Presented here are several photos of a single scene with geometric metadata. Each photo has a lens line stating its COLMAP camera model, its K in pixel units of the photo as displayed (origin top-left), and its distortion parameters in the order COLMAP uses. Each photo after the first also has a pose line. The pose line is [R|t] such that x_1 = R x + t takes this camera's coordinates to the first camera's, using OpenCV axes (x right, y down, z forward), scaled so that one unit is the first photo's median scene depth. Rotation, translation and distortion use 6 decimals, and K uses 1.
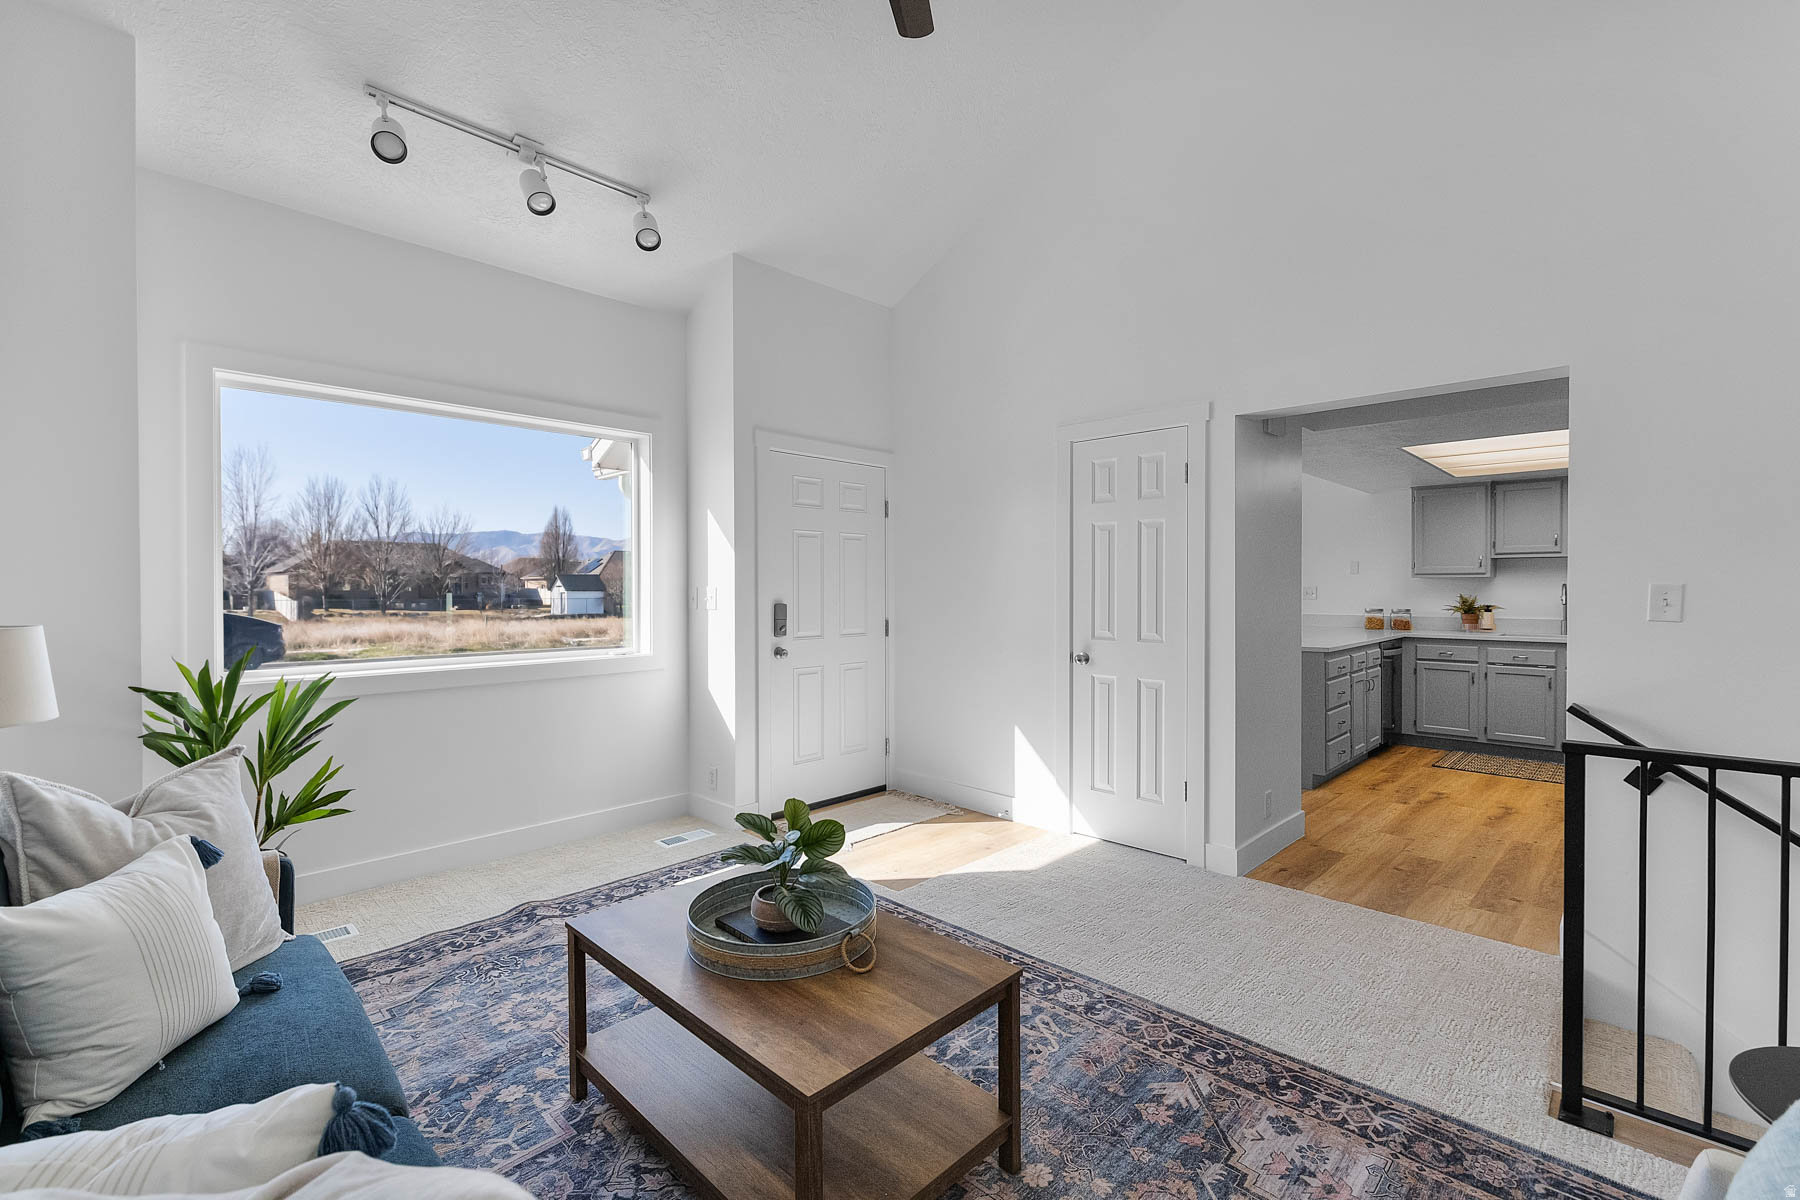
lens RADIAL K [[800.8, 0, 884.0], [0, 800.8, 592.1], [0, 0, 1]] dist [0.001184, -0.000320]
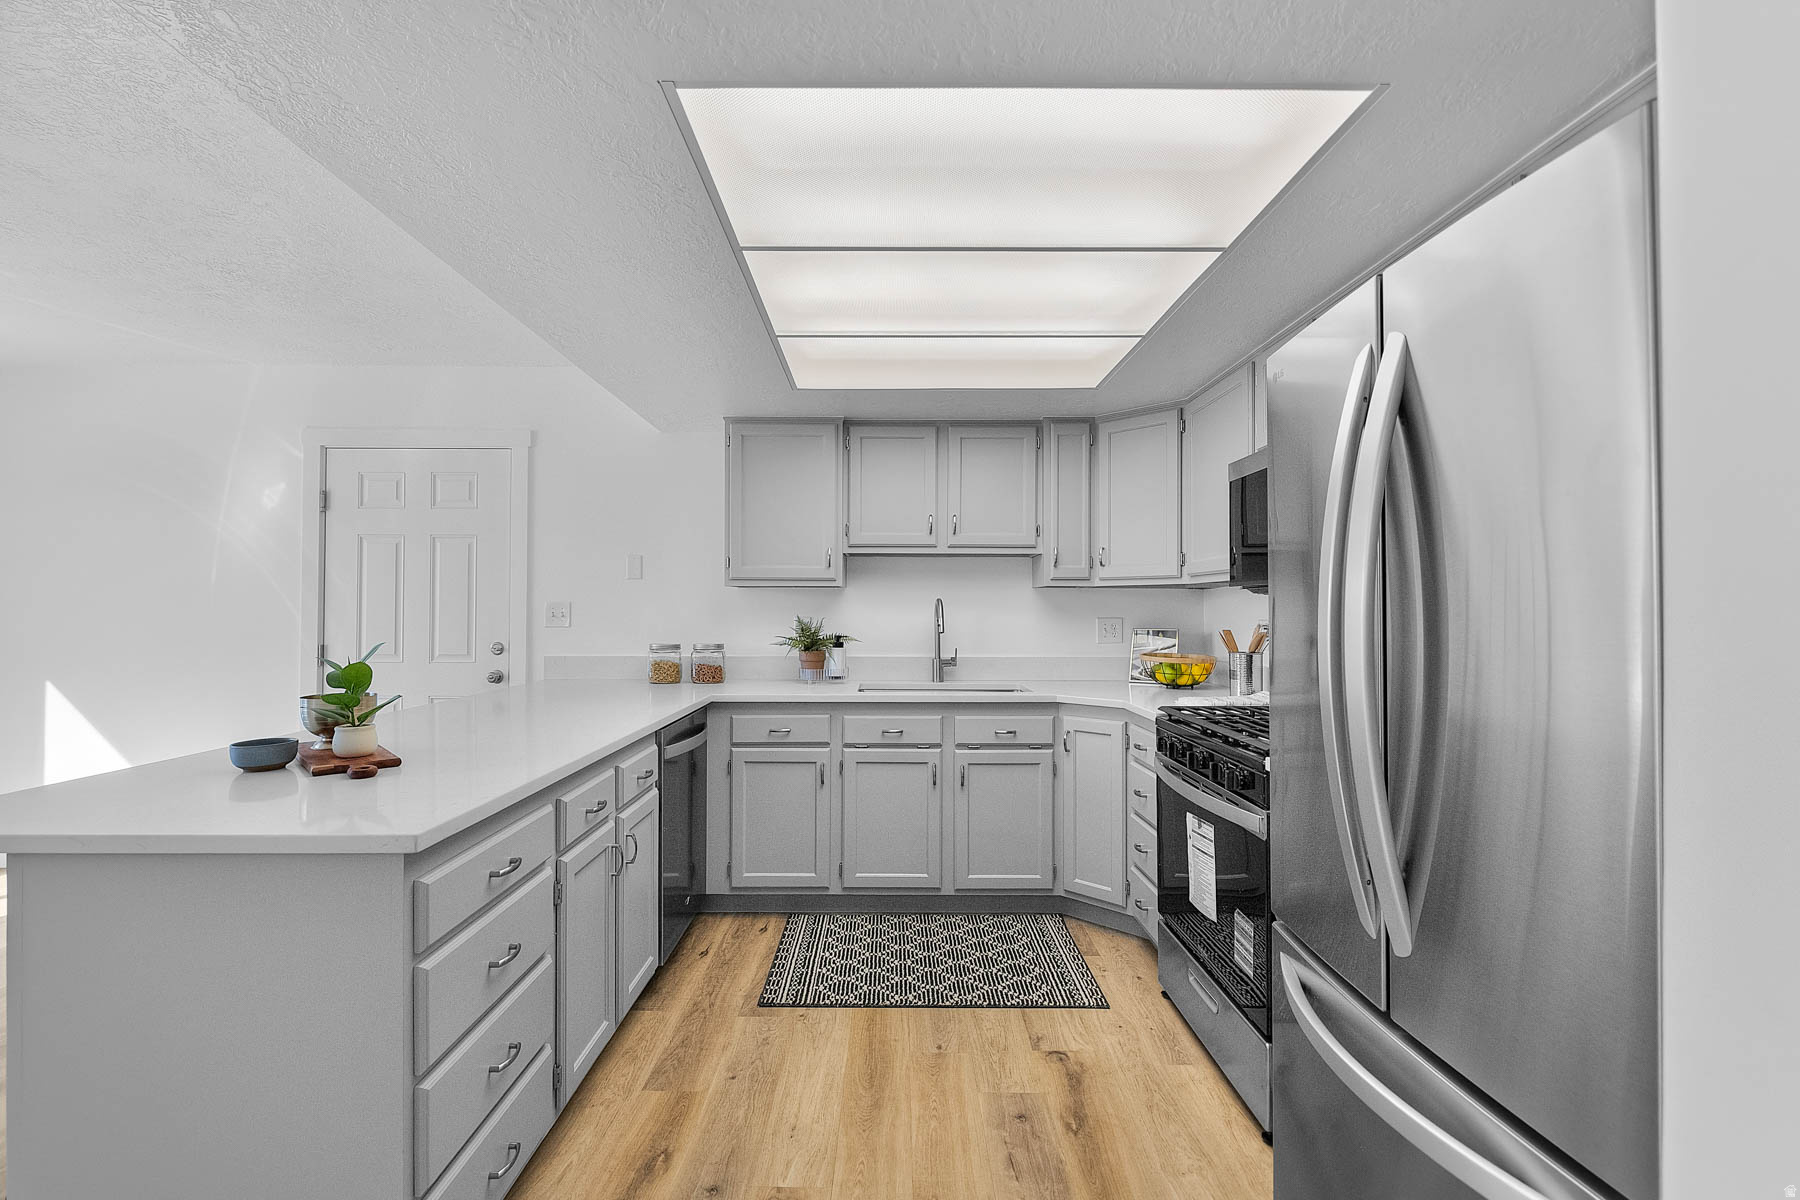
lens RADIAL K [[800.8, 0, 891.9], [0, 800.8, 599.4], [0, 0, 1]] dist [0.001184, -0.000320]
pose [[0.714309, 0.007526, 0.699790, 0.391843], [0.003499, 0.999891, -0.014325, -0.001137], [-0.699821, 0.012681, 0.714205, 0.580612]]
